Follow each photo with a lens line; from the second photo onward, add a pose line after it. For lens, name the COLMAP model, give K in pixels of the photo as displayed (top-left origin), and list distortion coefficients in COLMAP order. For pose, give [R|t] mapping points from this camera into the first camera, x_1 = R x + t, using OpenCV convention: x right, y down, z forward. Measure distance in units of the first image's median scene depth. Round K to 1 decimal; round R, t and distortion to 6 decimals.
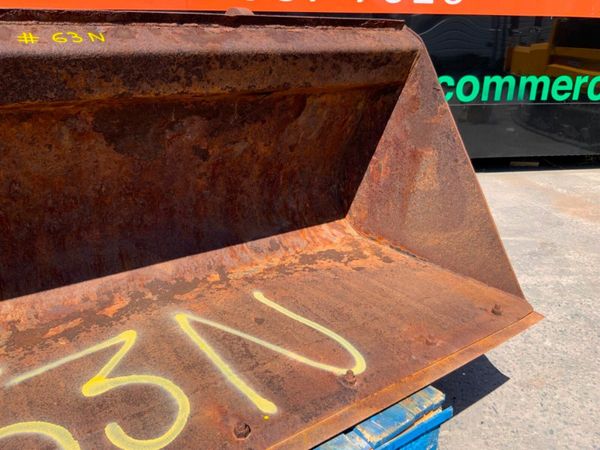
lens RADIAL K [[494.7, 0, 300.0], [0, 494.7, 225.0], [0, 0, 1]] dist [0.103800, -0.211134]
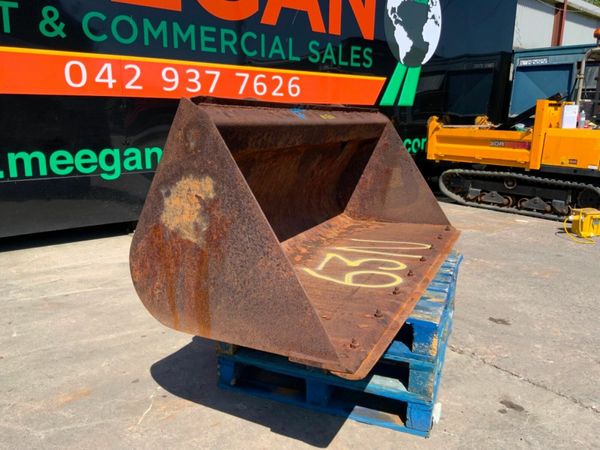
lens RADIAL K [[494.7, 0, 300.0], [0, 494.7, 225.0], [0, 0, 1]] dist [0.103800, -0.211134]
pose [[0.861629, -0.109156, 0.495662, -1.084084], [0.179948, 0.978858, -0.097244, 0.204941], [-0.474567, 0.172982, 0.863054, -0.546732]]
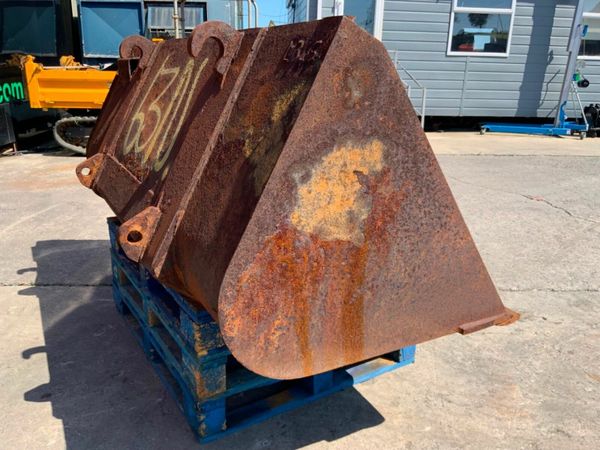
lens RADIAL K [[498.2, 0, 300.0], [0, 498.2, 225.0], [0, 0, 1]] dist [0.040327, -0.081328]
pose [[0.110433, -0.315032, 0.942634, -1.402588], [0.345832, 0.901347, 0.260718, -0.096043], [-0.931775, 0.297201, 0.208486, 0.276803]]
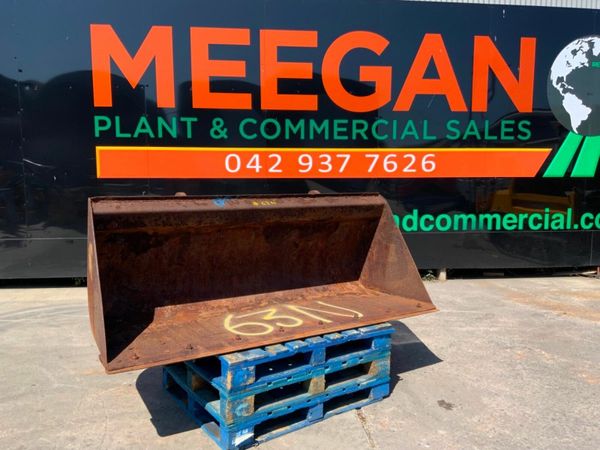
lens RADIAL K [[494.7, 0, 300.0], [0, 494.7, 225.0], [0, 0, 1]] dist [0.103800, -0.211134]
pose [[0.998345, -0.004319, -0.057343, -0.035669], [-0.011167, 0.963632, -0.267001, 0.360386], [0.056411, 0.267199, 0.961989, -1.194915]]
